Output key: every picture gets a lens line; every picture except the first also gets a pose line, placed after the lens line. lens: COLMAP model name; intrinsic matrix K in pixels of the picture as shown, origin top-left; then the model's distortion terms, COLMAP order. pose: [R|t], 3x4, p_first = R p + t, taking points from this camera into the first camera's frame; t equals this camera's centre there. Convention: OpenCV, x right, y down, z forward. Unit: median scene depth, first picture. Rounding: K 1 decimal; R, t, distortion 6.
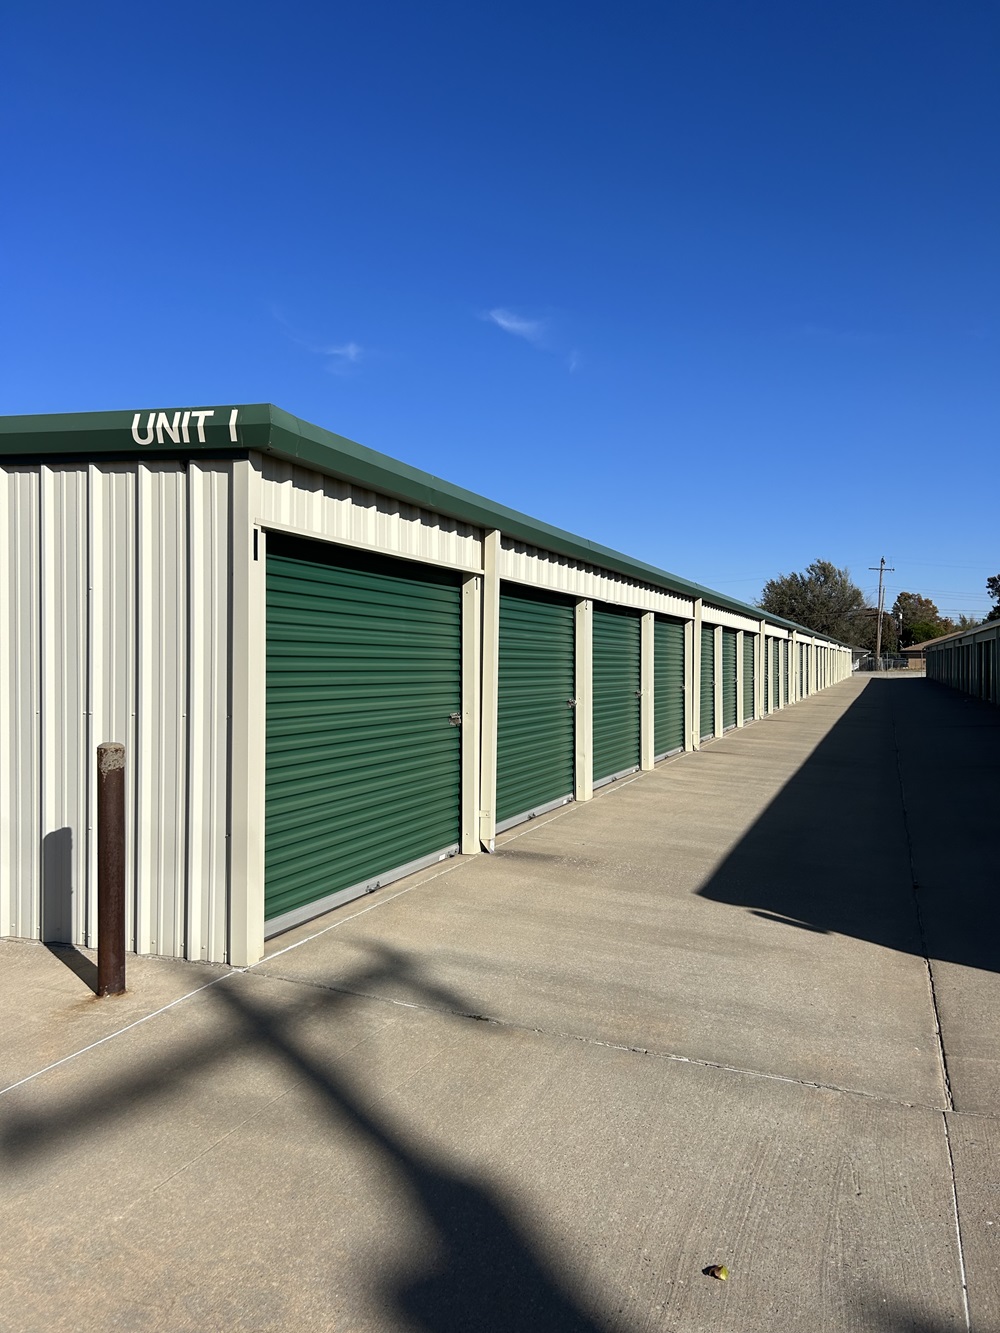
lens RADIAL K [[994.0, 0, 508.8], [0, 994.0, 652.9], [0, 0, 1]] dist [0.043623, -0.053045]
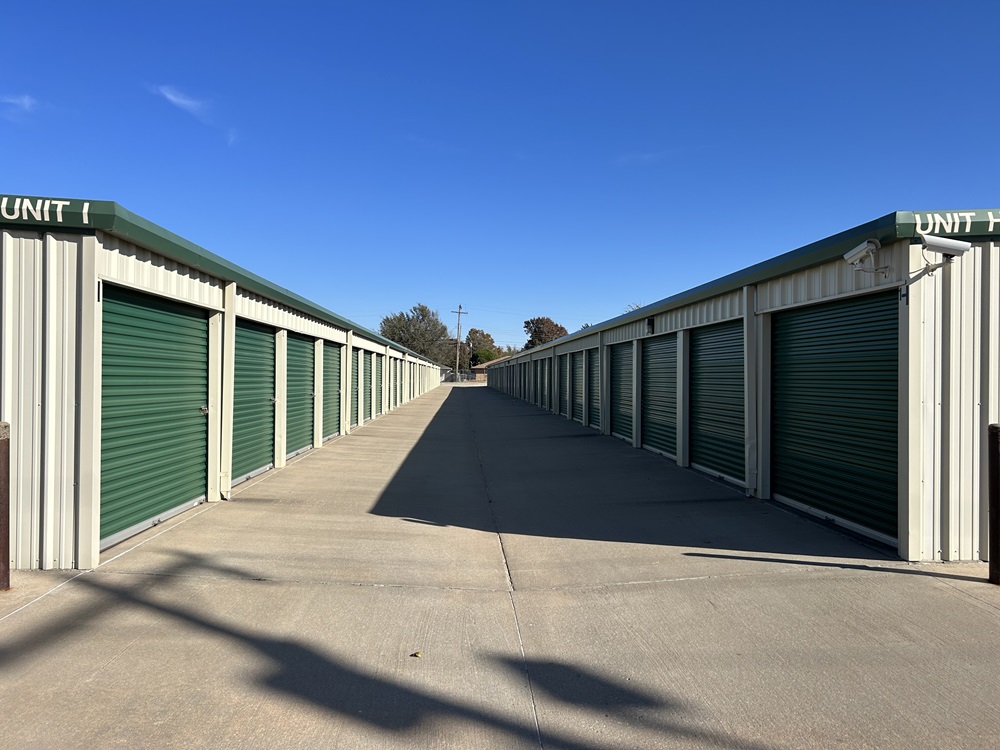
lens RADIAL K [[745.7, 0, 503.8], [0, 745.7, 356.2], [0, 0, 1]] dist [0.043623, -0.053045]
pose [[0.913535, 0.020101, 0.406263, -0.101735], [-0.013464, 0.999725, -0.019188, 0.002630], [-0.406537, 0.012059, 0.913555, -0.194864]]
